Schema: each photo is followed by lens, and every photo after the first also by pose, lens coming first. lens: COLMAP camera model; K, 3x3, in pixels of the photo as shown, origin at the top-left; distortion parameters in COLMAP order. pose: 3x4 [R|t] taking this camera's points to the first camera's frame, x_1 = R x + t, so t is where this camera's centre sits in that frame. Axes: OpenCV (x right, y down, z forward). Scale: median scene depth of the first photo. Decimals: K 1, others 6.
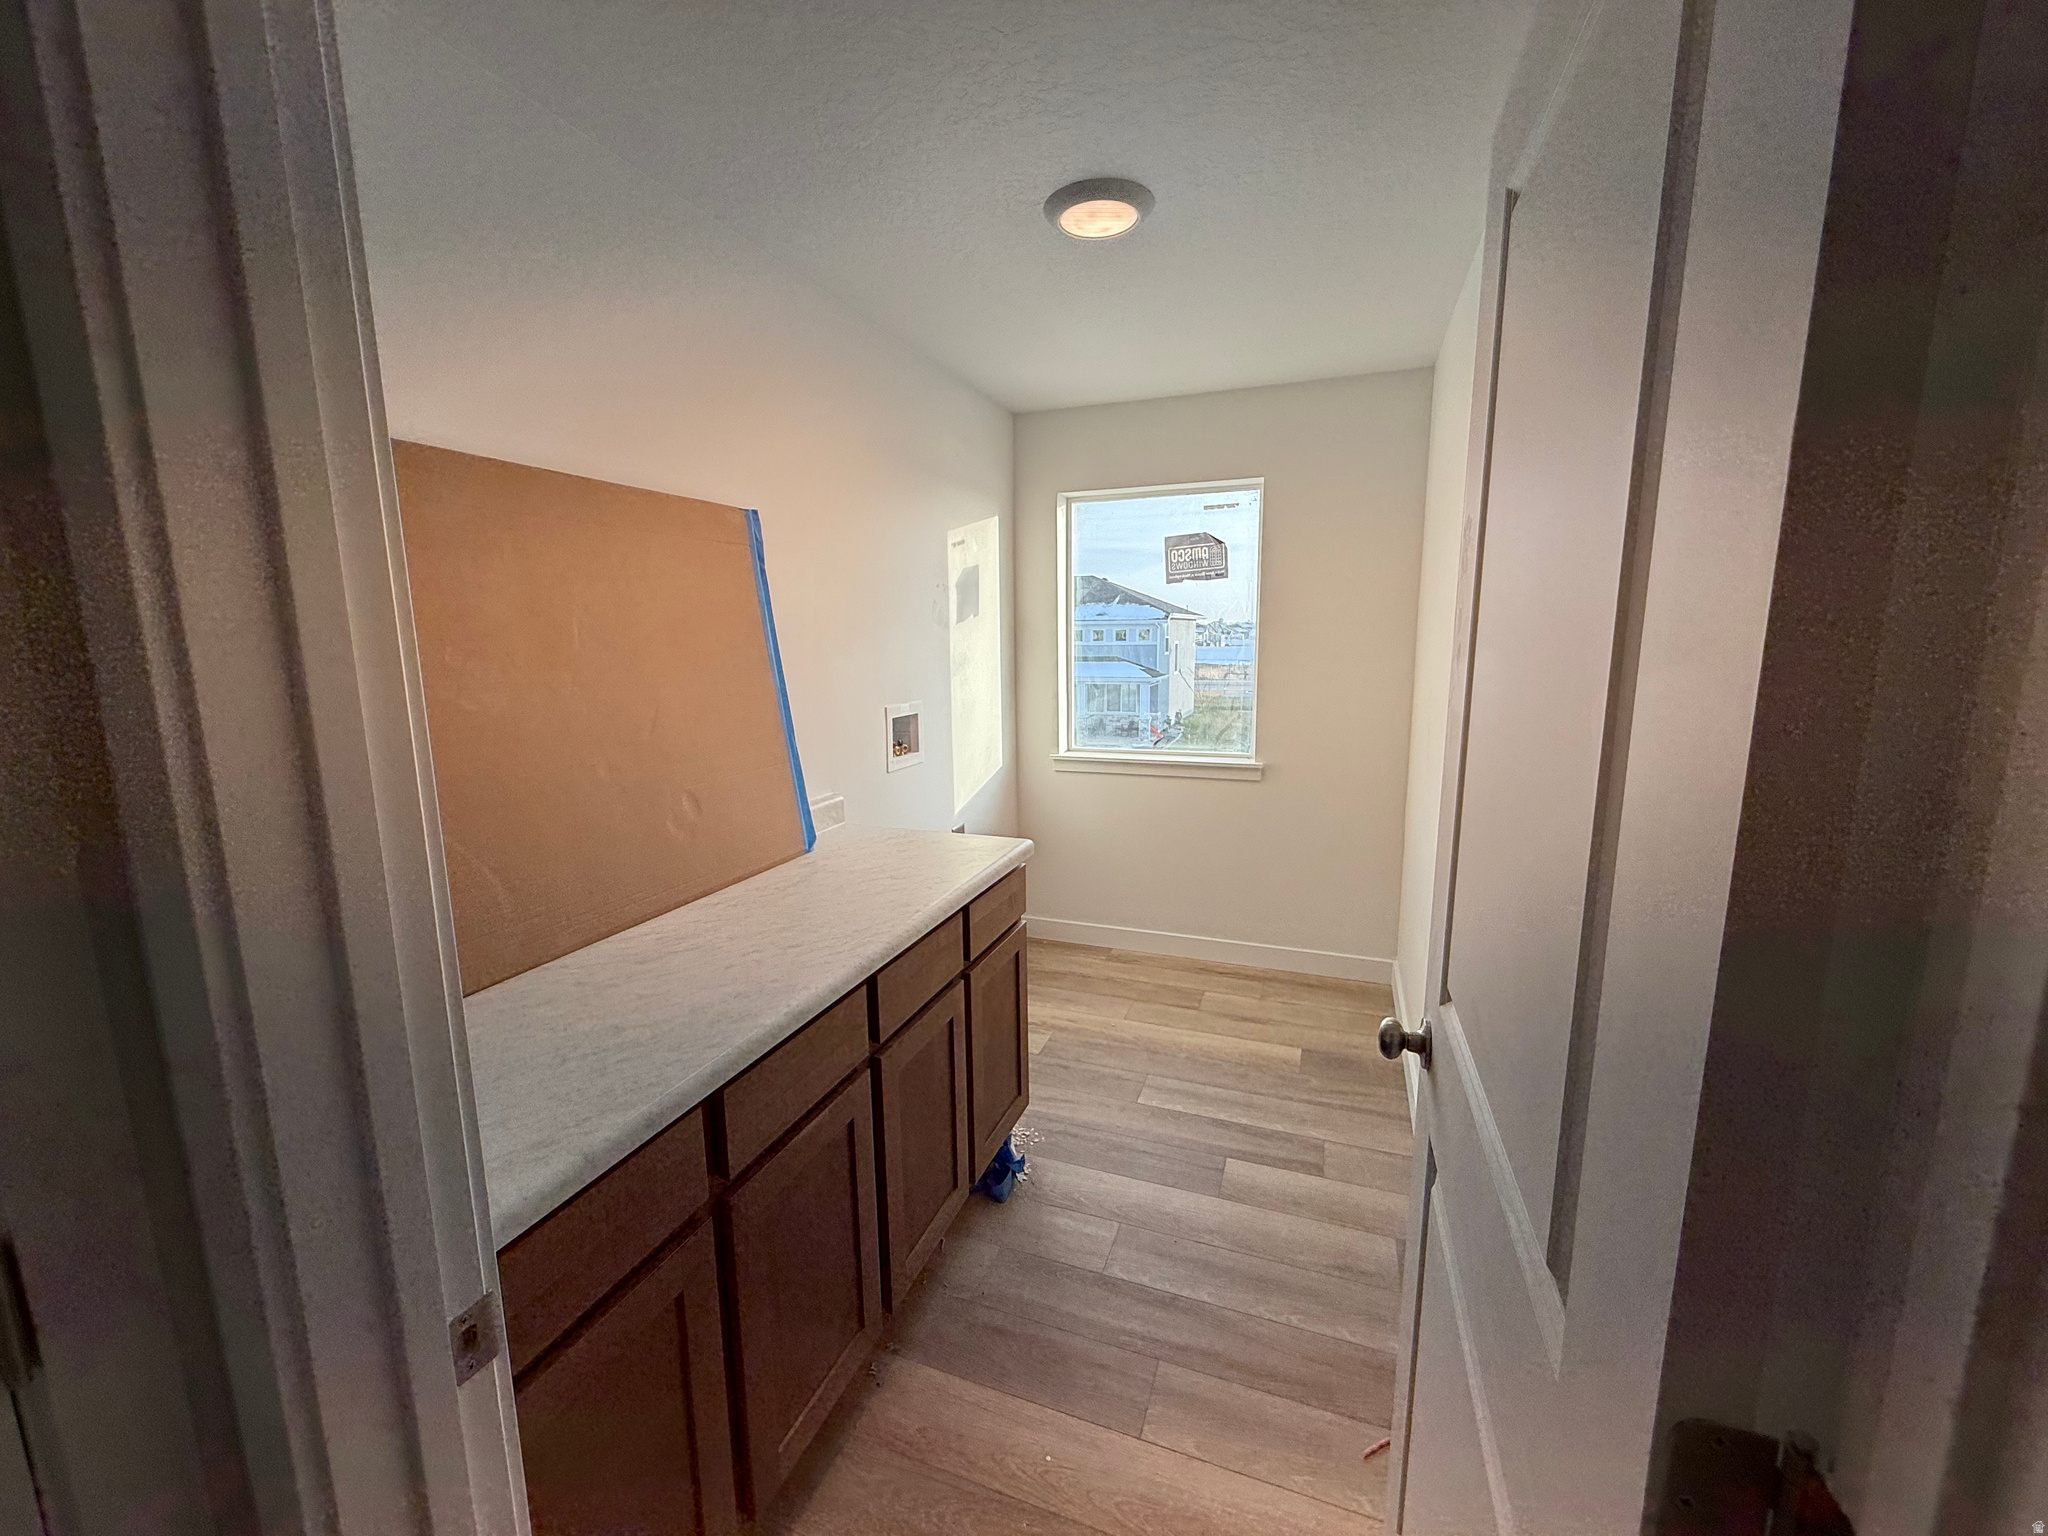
lens RADIAL K [[814.3, 0, 1017.7], [0, 814.3, 769.4], [0, 0, 1]] dist [-0.001387, 0.000190]
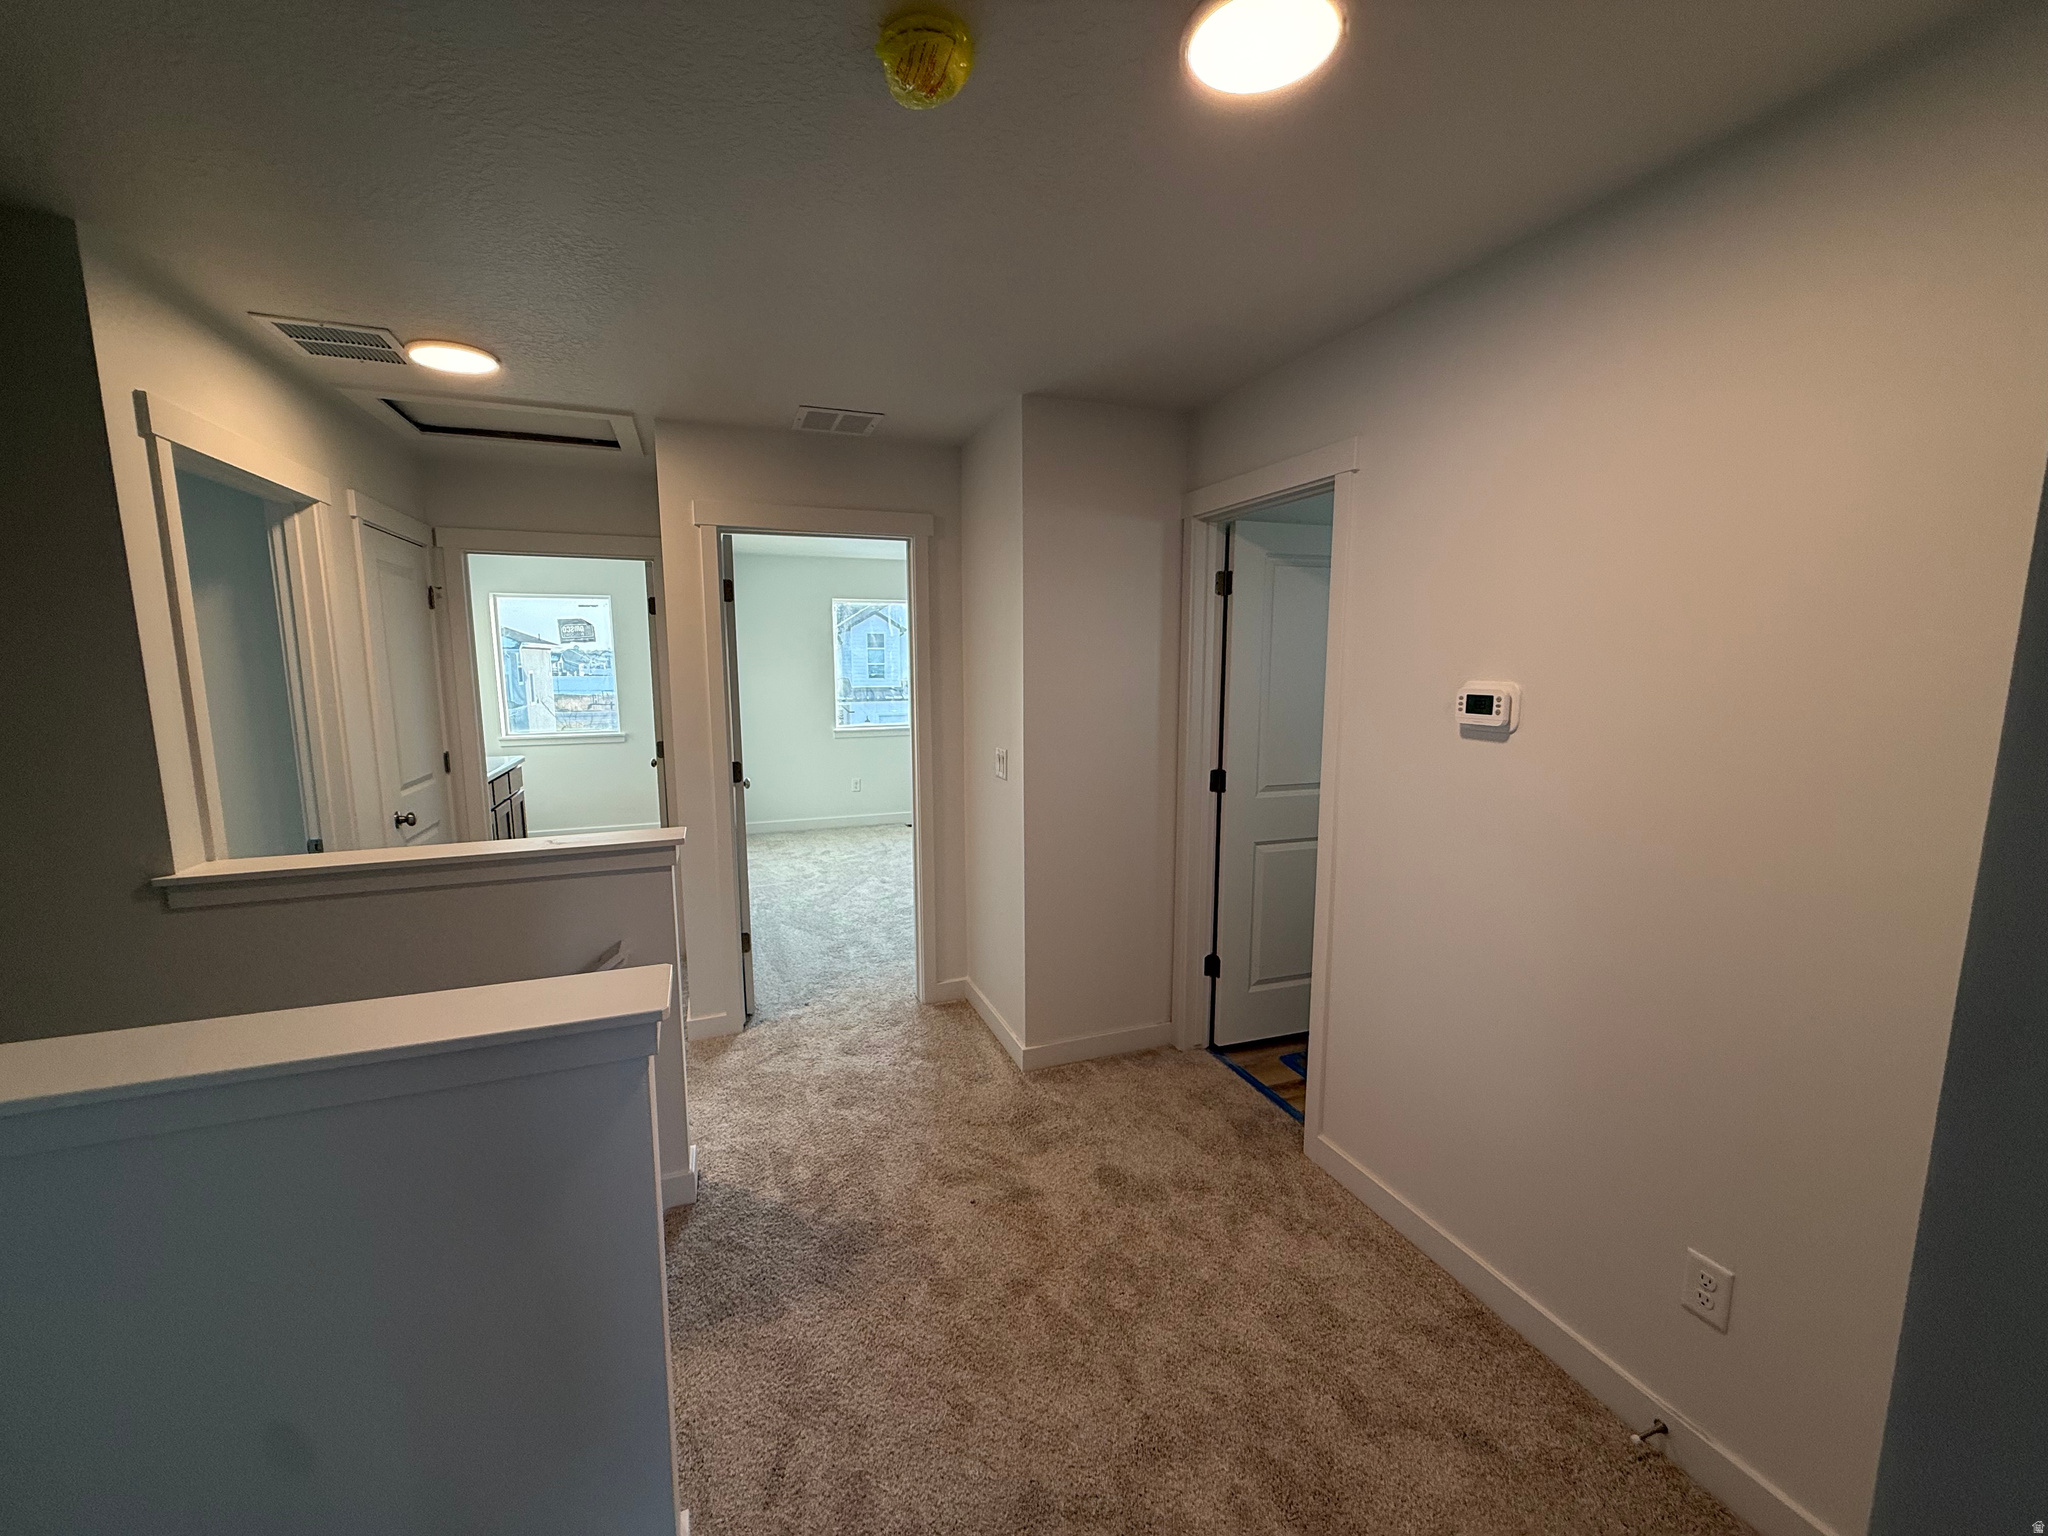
lens RADIAL K [[814.3, 0, 1017.7], [0, 814.3, 769.4], [0, 0, 1]] dist [-0.001387, 0.000190]
pose [[0.743150, -0.084789, 0.663732, -0.201749], [0.107694, 0.994163, 0.006421, 0.109157], [-0.660402, 0.066708, 0.747943, -0.718288]]
